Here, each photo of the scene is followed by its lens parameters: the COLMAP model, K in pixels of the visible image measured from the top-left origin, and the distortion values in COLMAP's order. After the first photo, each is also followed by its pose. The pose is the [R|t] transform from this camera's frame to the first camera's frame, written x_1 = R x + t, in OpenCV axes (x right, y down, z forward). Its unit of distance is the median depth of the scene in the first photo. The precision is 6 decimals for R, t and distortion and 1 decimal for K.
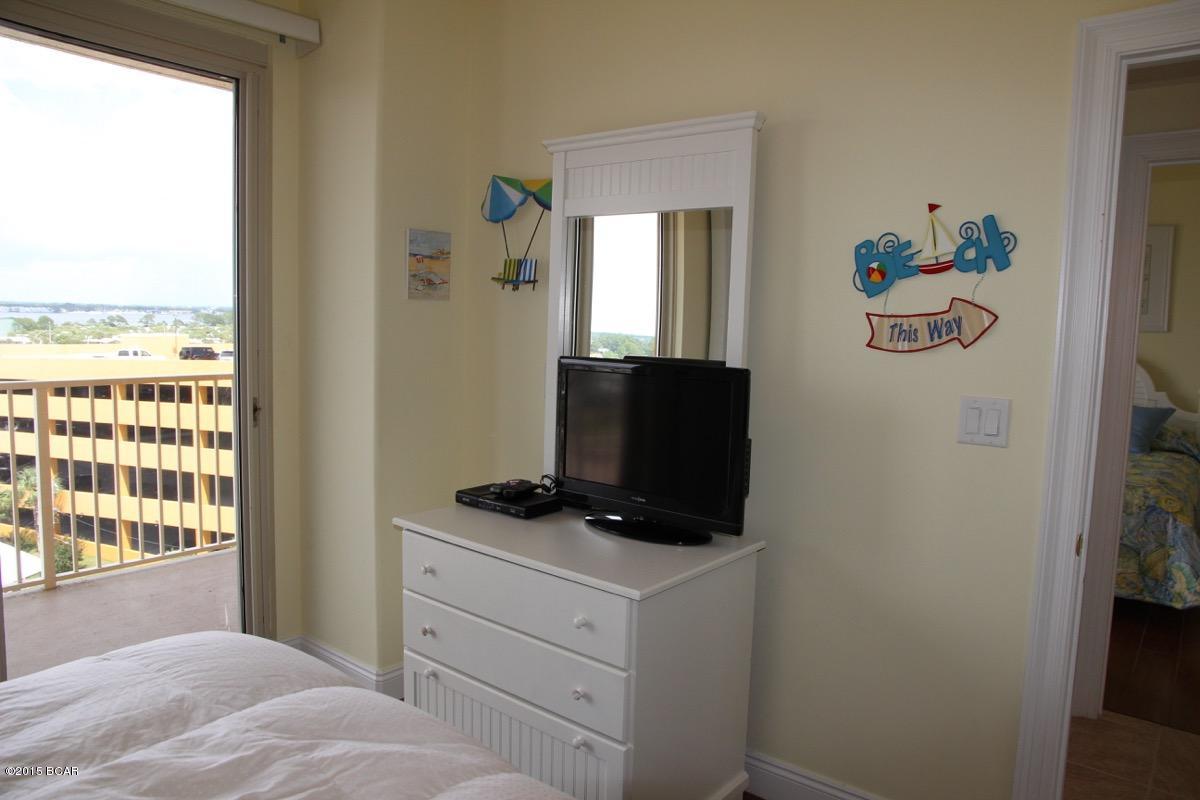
lens RADIAL K [[830.1, 0, 604.4], [0, 830.1, 410.5], [0, 0, 1]] dist [-0.120087, 0.083034]
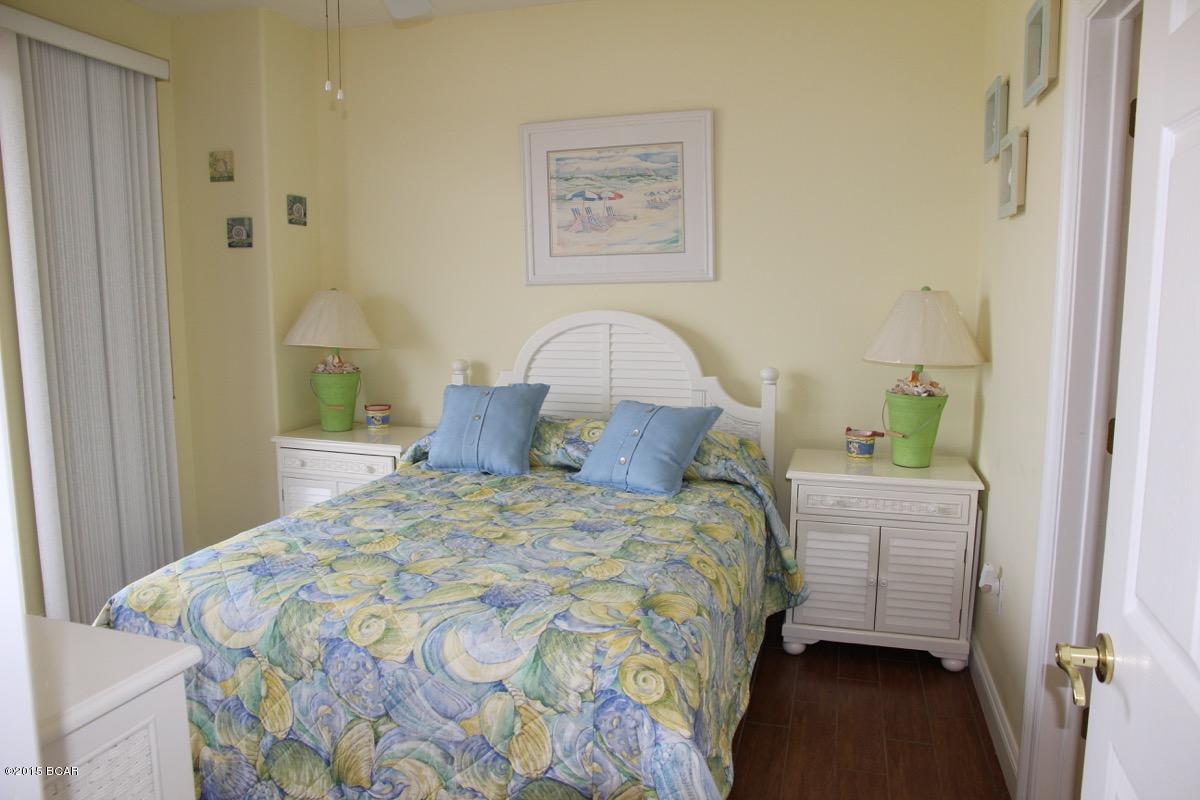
lens RADIAL K [[830.1, 0, 604.4], [0, 830.1, 410.5], [0, 0, 1]] dist [-0.120087, 0.083034]
pose [[0.926228, -0.079209, 0.368547, 0.424831], [0.067841, 0.996738, 0.043724, -0.034509], [-0.370808, -0.015495, 0.928580, 0.478640]]
